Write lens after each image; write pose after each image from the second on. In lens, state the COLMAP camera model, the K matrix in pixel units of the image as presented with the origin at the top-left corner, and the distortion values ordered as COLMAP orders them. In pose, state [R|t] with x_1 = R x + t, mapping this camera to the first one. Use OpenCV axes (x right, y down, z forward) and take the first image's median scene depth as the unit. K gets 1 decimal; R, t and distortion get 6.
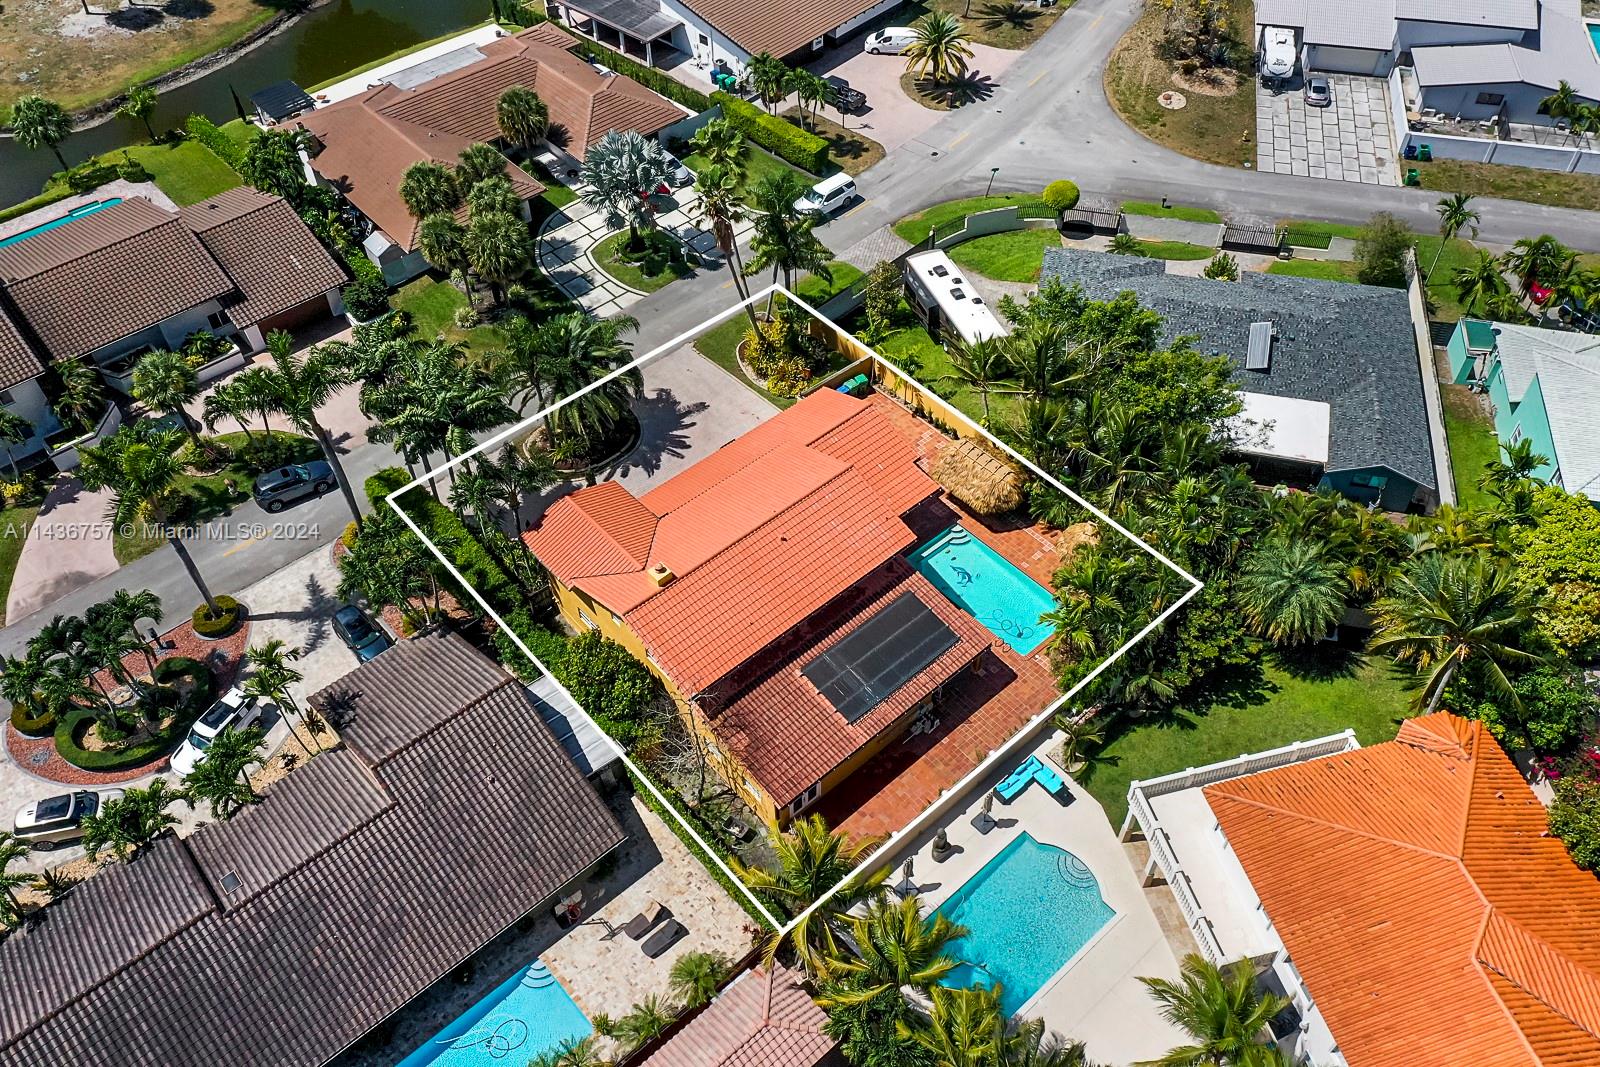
lens RADIAL K [[1254.4, 0, 800.0], [0, 1254.4, 533.5], [0, 0, 1]] dist [0.003303, -0.002133]
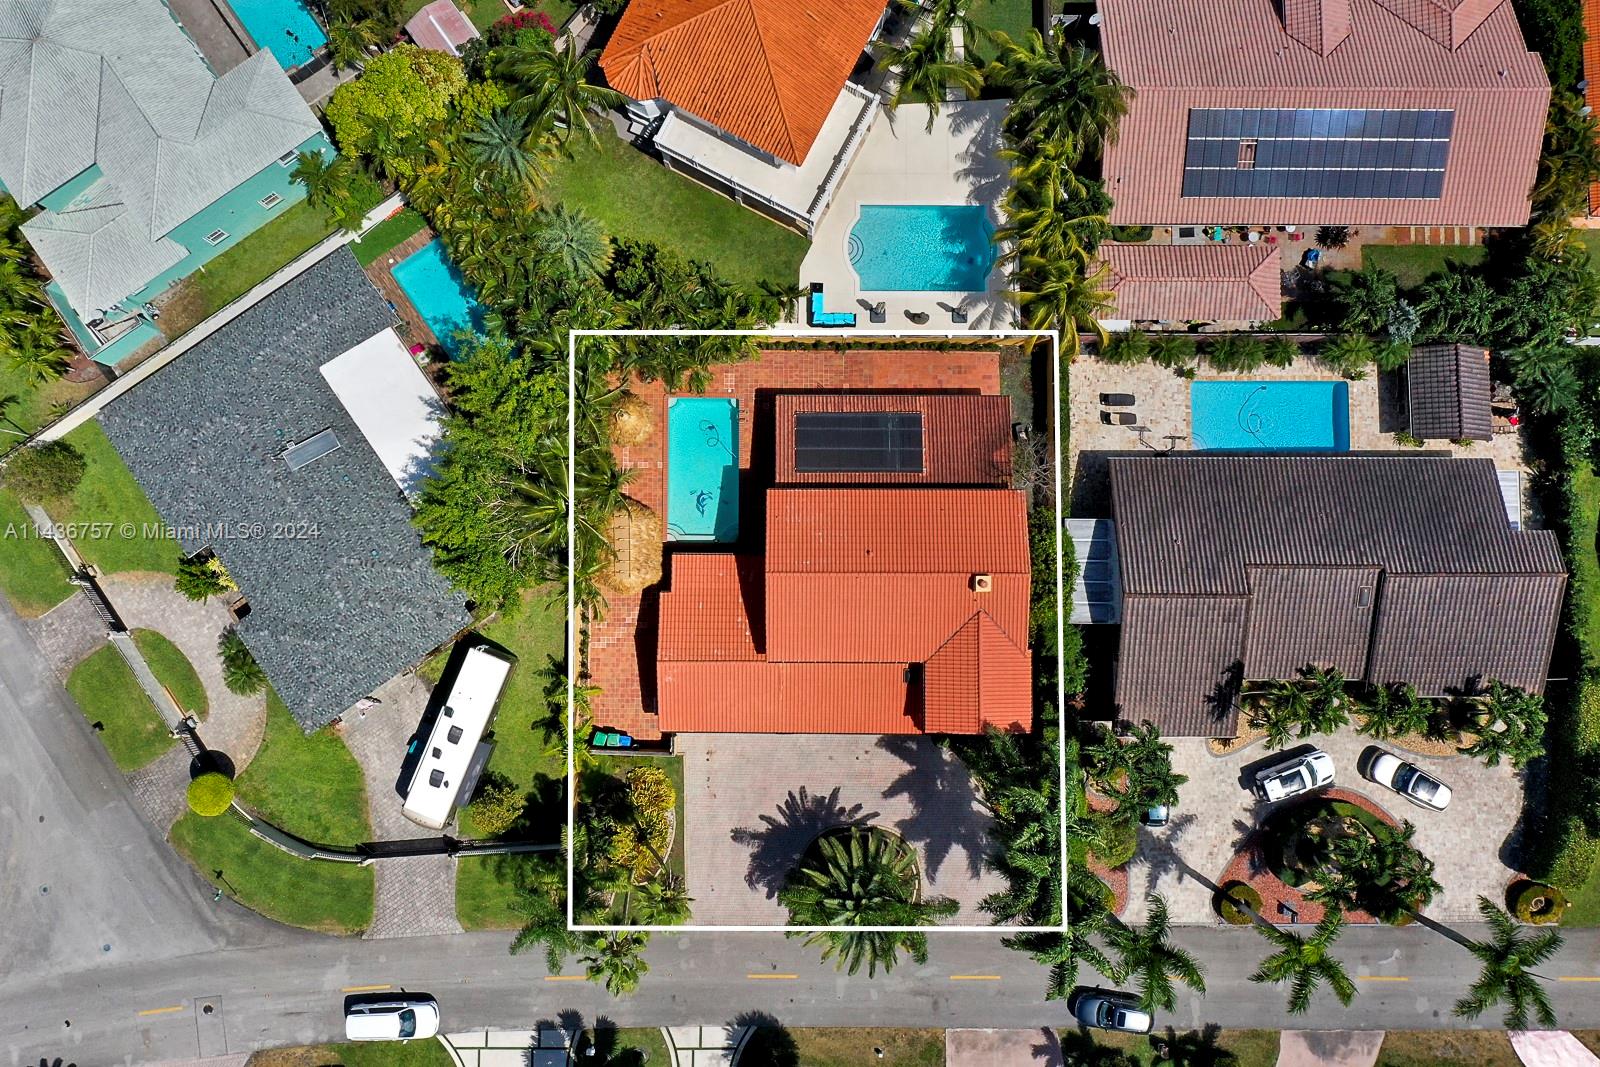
lens RADIAL K [[1254.4, 0, 800.0], [0, 1254.4, 533.5], [0, 0, 1]] dist [0.003303, -0.002133]
pose [[-0.744745, -0.664150, 0.065266, -0.031105], [0.504187, -0.495890, 0.707028, -0.847679], [-0.437208, 0.559462, 0.704168, 0.227105]]
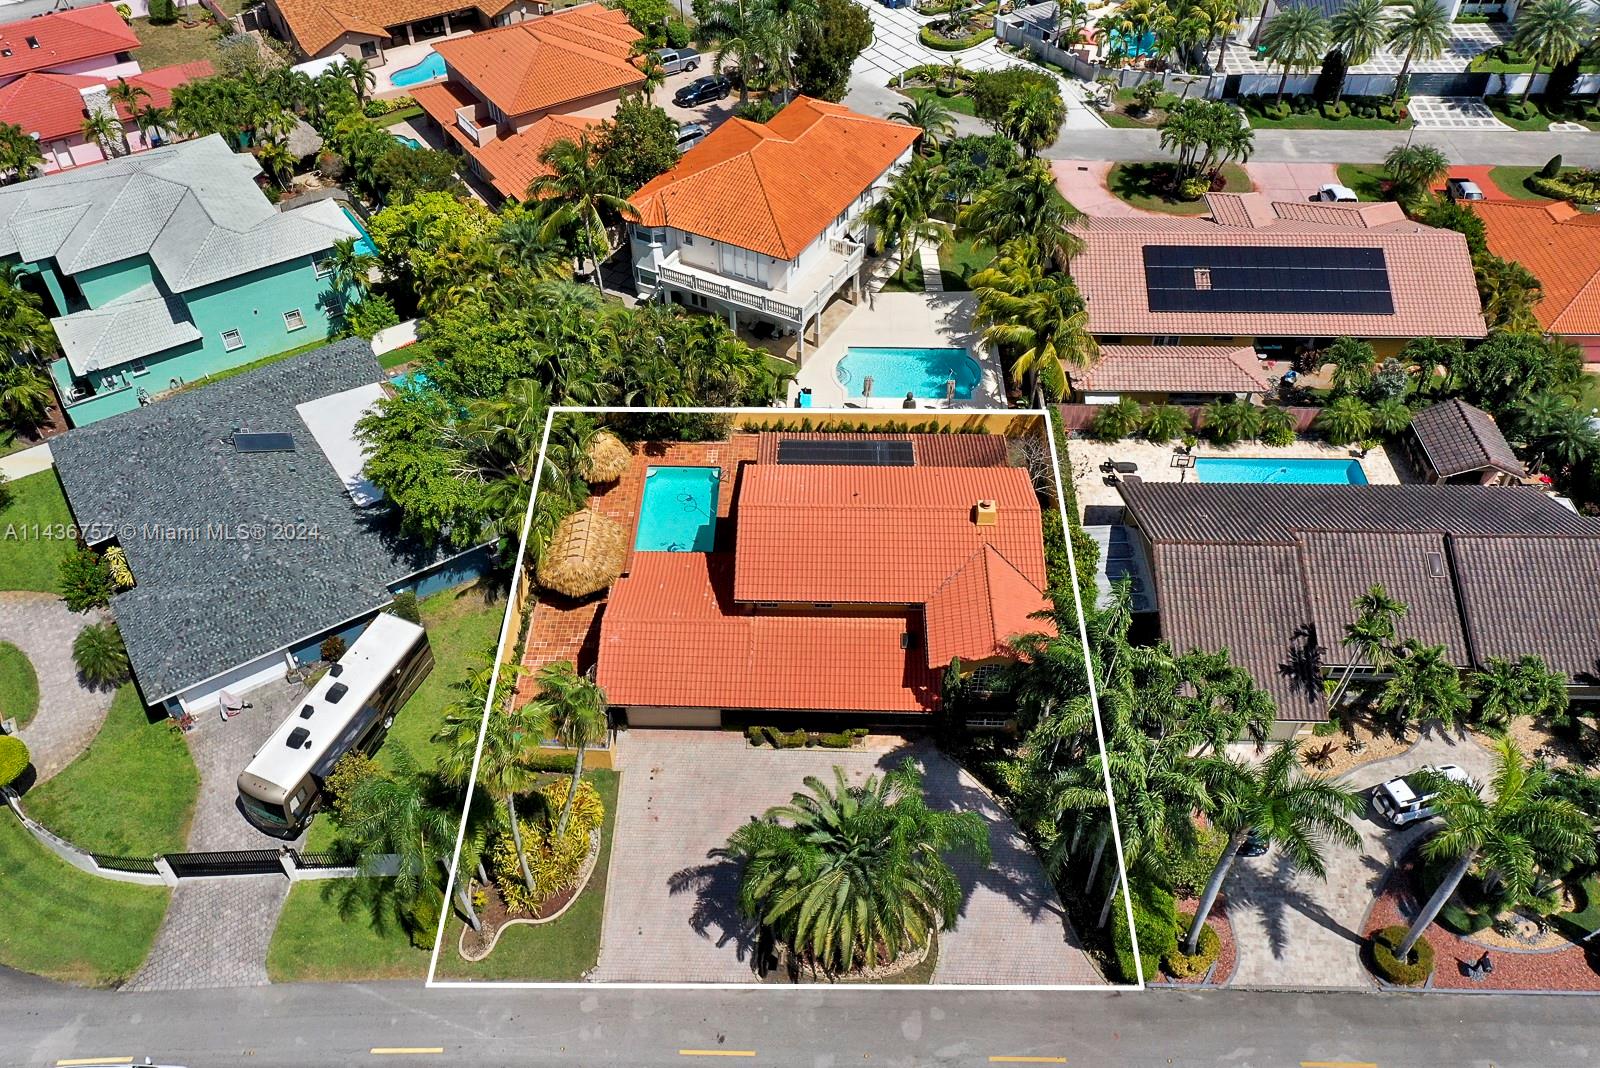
lens RADIAL K [[1273.8, 0, 800.0], [0, 1273.8, 534.0], [0, 0, 1]] dist [0.000856, 0.006537]
pose [[-0.730740, -0.463037, 0.501613, -0.524987], [0.513772, 0.110809, 0.850741, -0.915350], [-0.449507, 0.879385, 0.156923, 0.916872]]
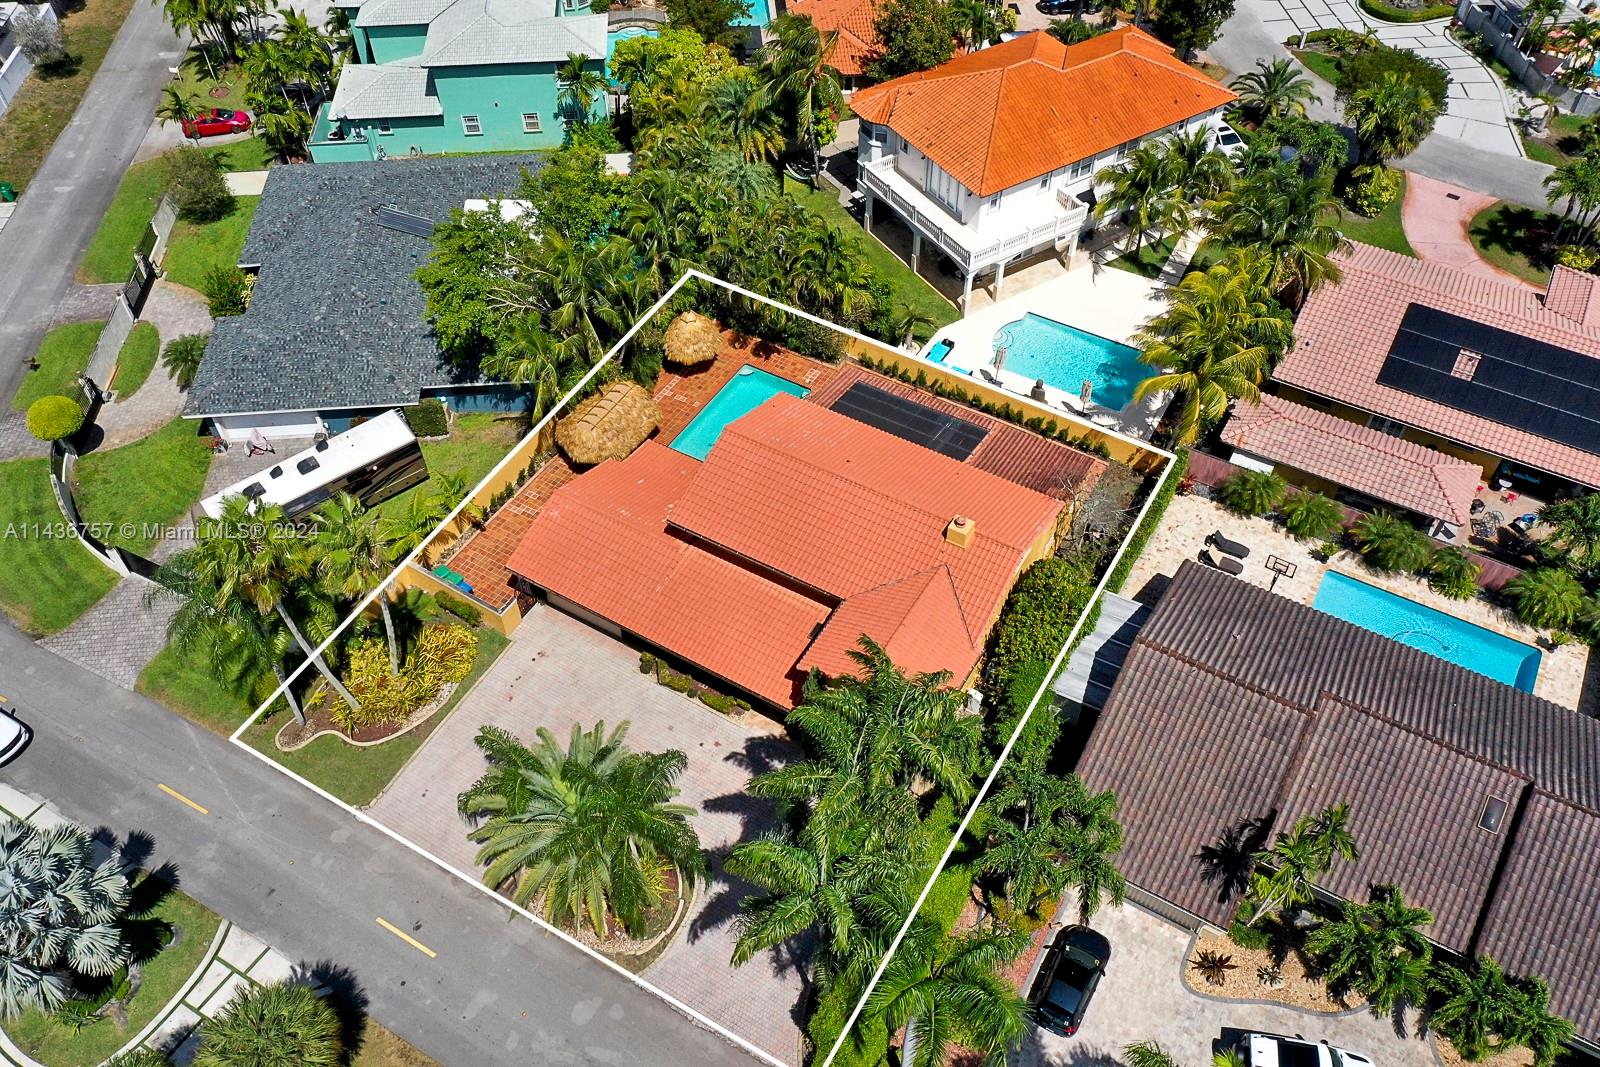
lens RADIAL K [[1254.4, 0, 800.0], [0, 1254.4, 533.5], [0, 0, 1]] dist [0.003303, -0.002133]
pose [[-0.303543, -0.701982, 0.644269, -0.639137], [0.714001, 0.280156, 0.641650, -0.603165], [-0.630923, 0.654777, 0.416177, 0.704406]]
